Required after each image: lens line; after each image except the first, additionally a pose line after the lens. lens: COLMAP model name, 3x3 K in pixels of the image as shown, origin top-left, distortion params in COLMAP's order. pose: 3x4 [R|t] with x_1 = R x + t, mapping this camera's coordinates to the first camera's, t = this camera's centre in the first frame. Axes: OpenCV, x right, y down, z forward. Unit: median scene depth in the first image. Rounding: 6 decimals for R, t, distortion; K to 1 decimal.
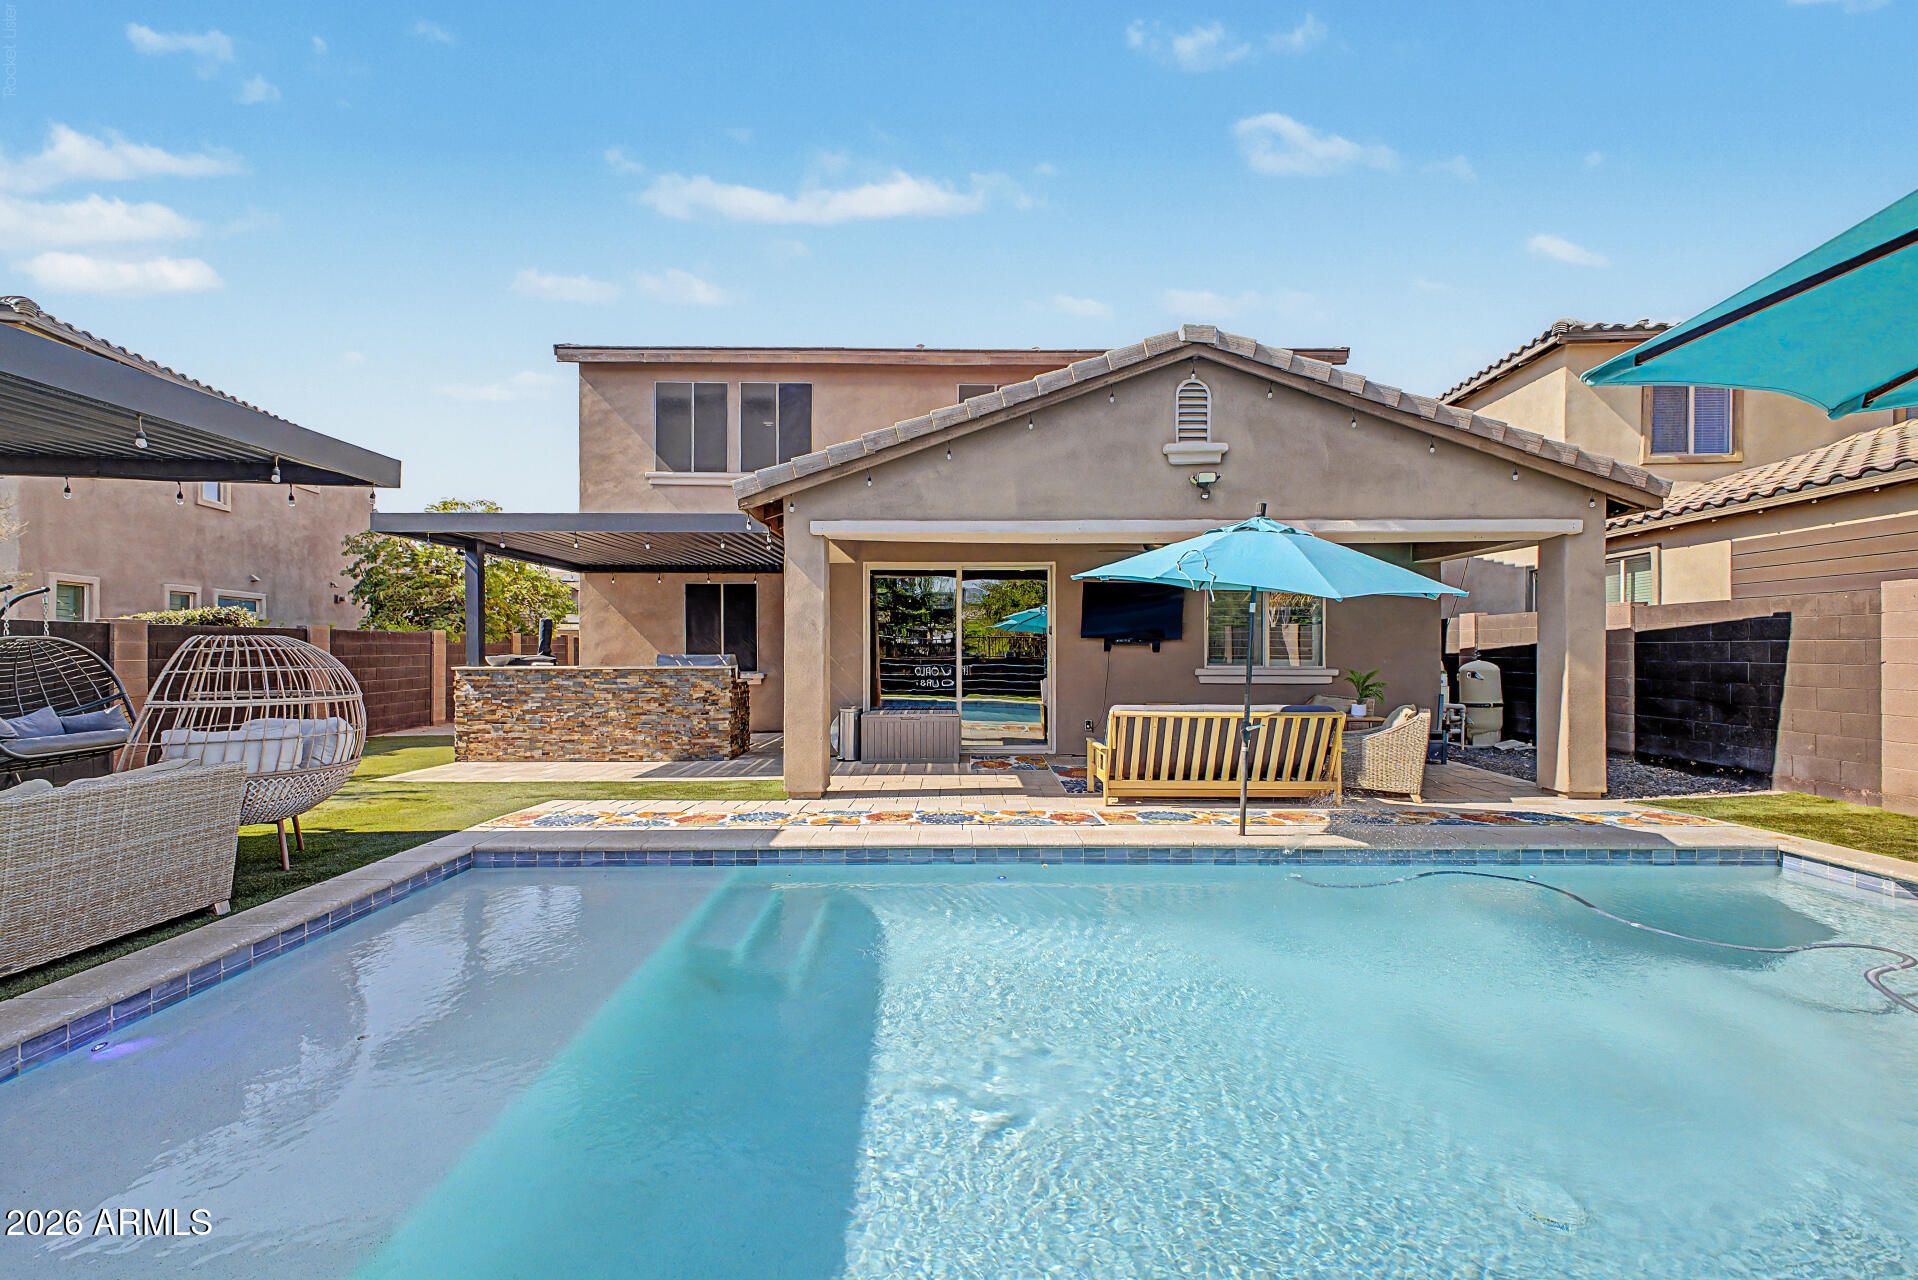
lens RADIAL K [[775.2, 0, 964.1], [0, 775.2, 644.3], [0, 0, 1]] dist [0.008022, -0.000234]
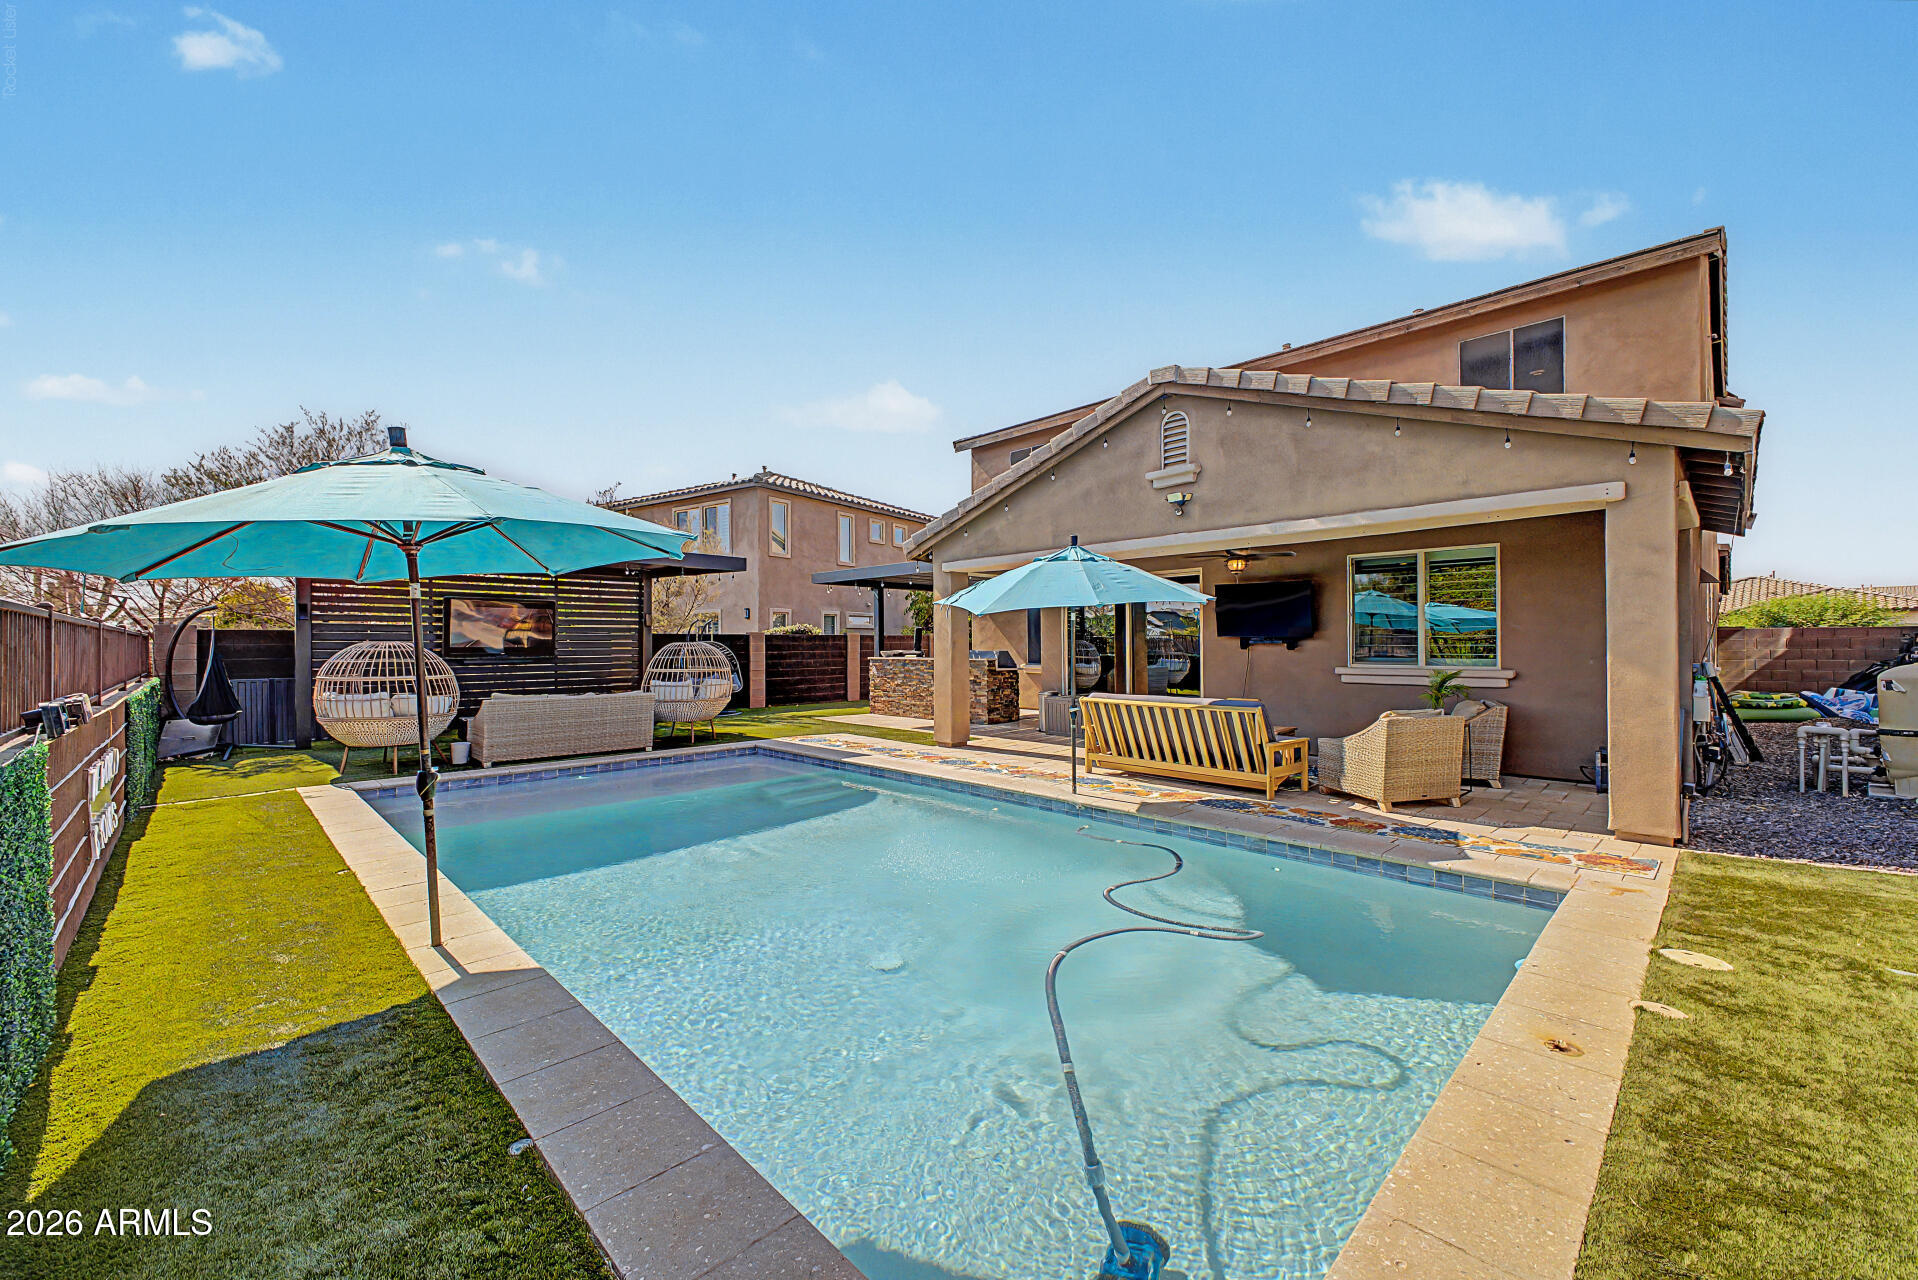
lens RADIAL K [[775.2, 0, 964.1], [0, 775.2, 644.3], [0, 0, 1]] dist [0.008022, -0.000234]
pose [[0.689765, -0.002375, -0.724030, 0.899144], [0.006232, 0.999977, 0.002657, -0.003886], [0.724007, -0.006345, 0.689764, -0.012257]]
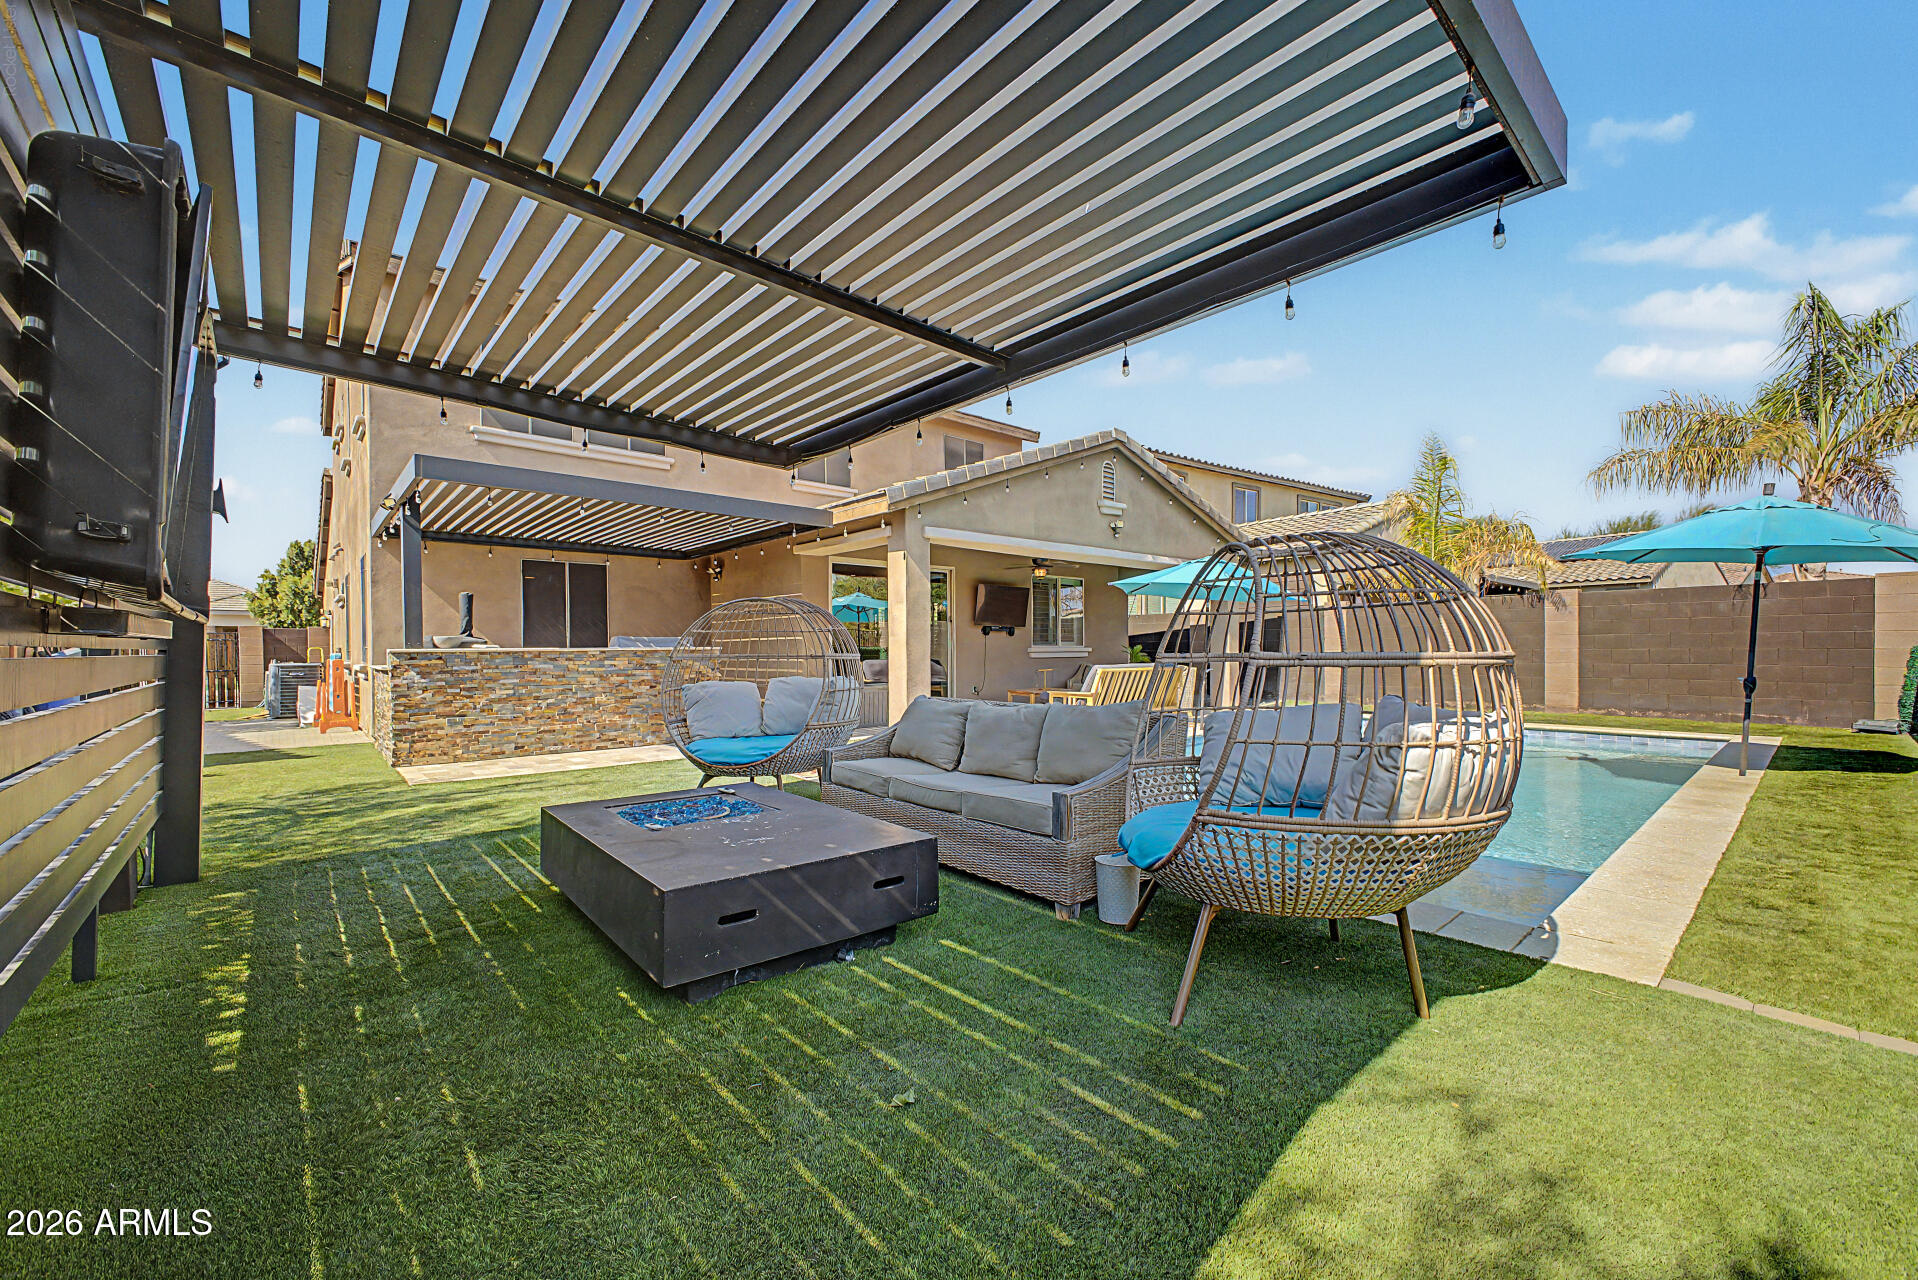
lens RADIAL K [[775.2, 0, 964.1], [0, 775.2, 644.3], [0, 0, 1]] dist [0.008022, -0.000234]
pose [[0.749340, -0.000308, 0.662186, -0.965843], [0.001792, 0.999997, -0.001563, 0.034235], [-0.662184, 0.002358, 0.749338, 0.011466]]
